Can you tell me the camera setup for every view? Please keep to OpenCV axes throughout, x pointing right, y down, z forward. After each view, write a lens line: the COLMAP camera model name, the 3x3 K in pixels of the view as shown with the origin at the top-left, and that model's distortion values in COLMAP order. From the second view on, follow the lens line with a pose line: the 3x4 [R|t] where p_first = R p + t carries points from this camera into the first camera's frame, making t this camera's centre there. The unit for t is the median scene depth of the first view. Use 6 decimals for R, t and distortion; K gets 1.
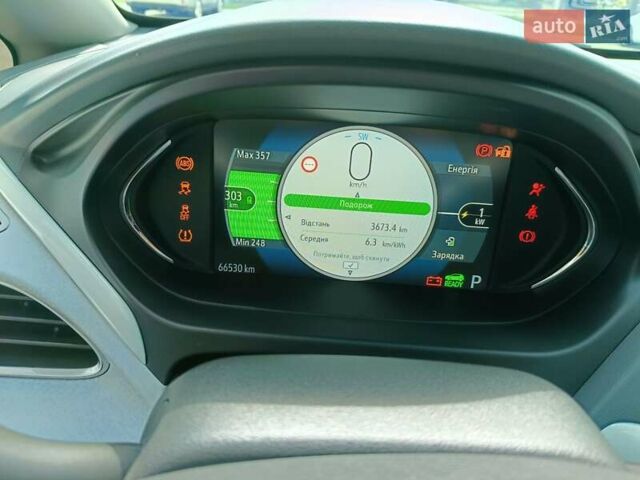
lens RADIAL K [[507.8, 0, 320.0], [0, 507.8, 240.0], [0, 0, 1]] dist [0.003560, -0.006123]
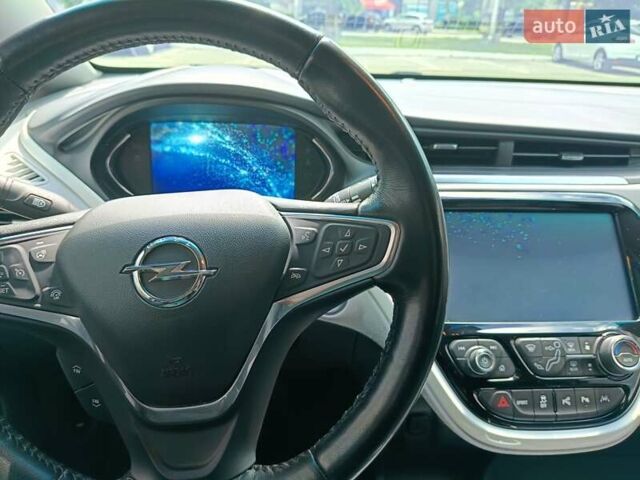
lens RADIAL K [[507.8, 0, 320.0], [0, 507.8, 240.0], [0, 0, 1]] dist [0.003560, -0.006123]
pose [[0.996162, -0.057784, 0.065740, 0.317515], [0.060735, 0.997192, -0.043803, 0.362621], [-0.063024, 0.047628, 0.996875, -1.079165]]
